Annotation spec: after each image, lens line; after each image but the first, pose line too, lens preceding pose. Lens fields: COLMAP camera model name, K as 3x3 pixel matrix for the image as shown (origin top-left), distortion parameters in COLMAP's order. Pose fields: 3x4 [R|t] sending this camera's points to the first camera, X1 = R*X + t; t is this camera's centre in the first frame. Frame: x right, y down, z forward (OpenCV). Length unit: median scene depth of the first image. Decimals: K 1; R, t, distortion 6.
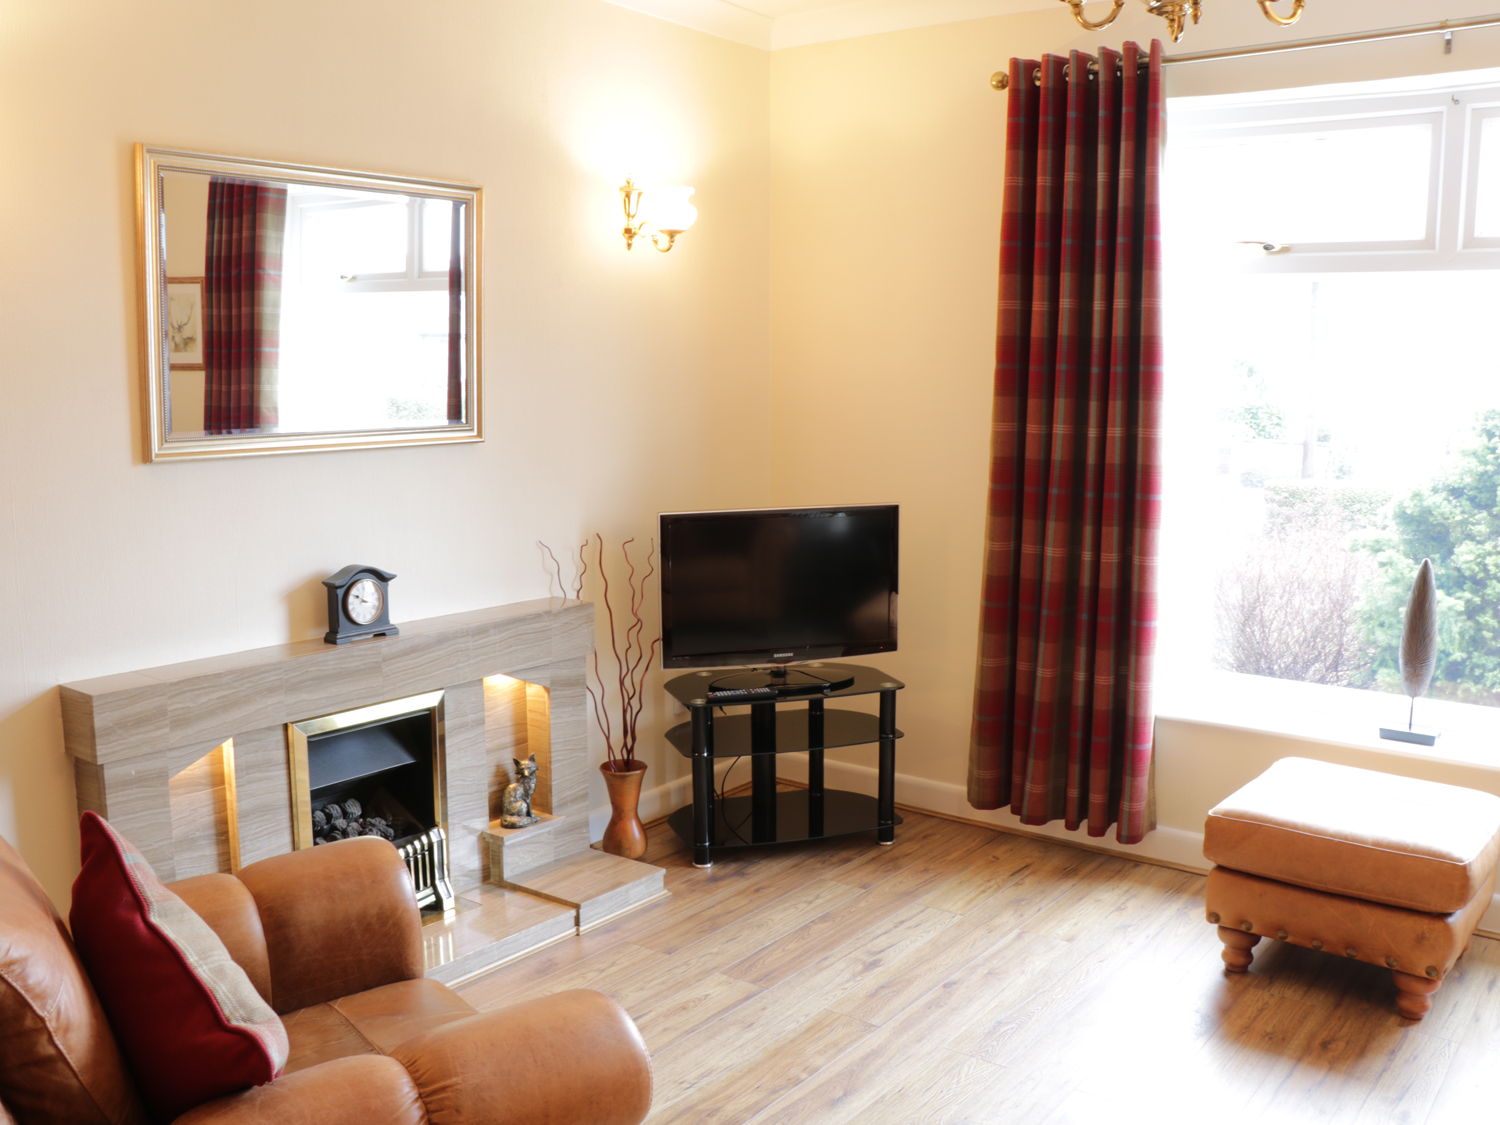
lens RADIAL K [[1363.8, 0, 750.0], [0, 1363.8, 562.5], [0, 0, 1]] dist [-0.193789, 0.169445]
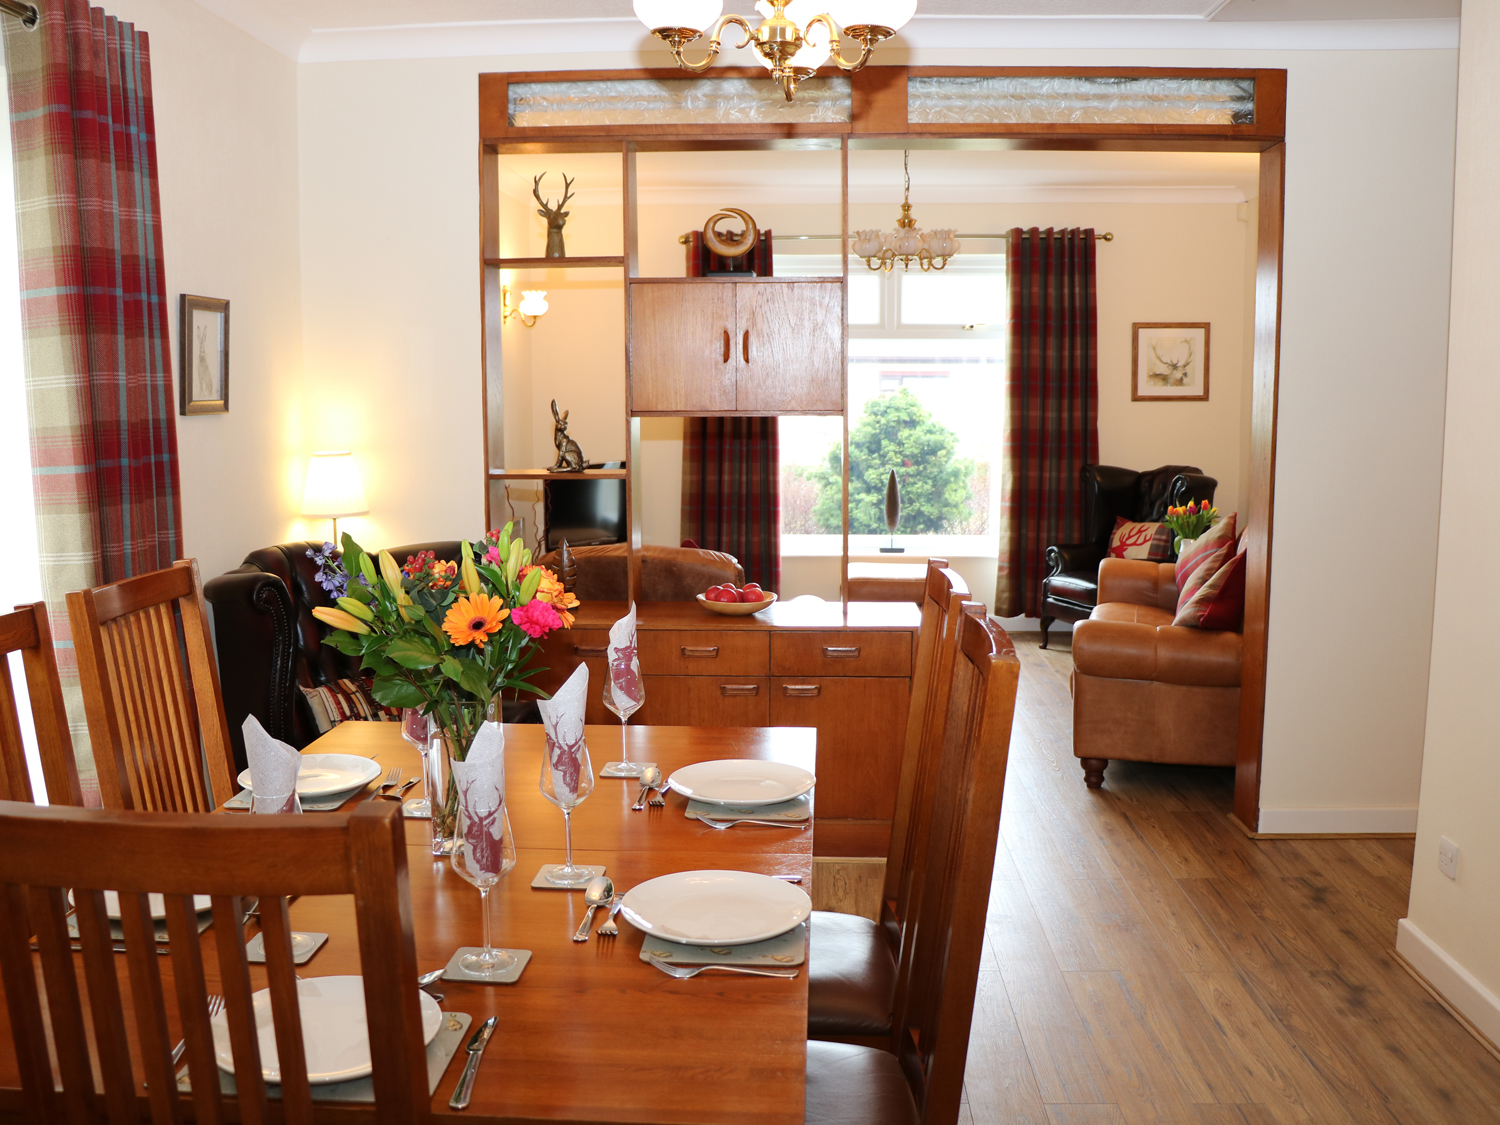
lens RADIAL K [[1363.8, 0, 750.0], [0, 1363.8, 562.5], [0, 0, 1]] dist [-0.193789, 0.169445]
pose [[0.825480, -0.083373, 0.558240, -0.862443], [0.085798, 0.996072, 0.021892, 0.072746], [-0.557873, 0.029825, 0.829391, -0.669877]]
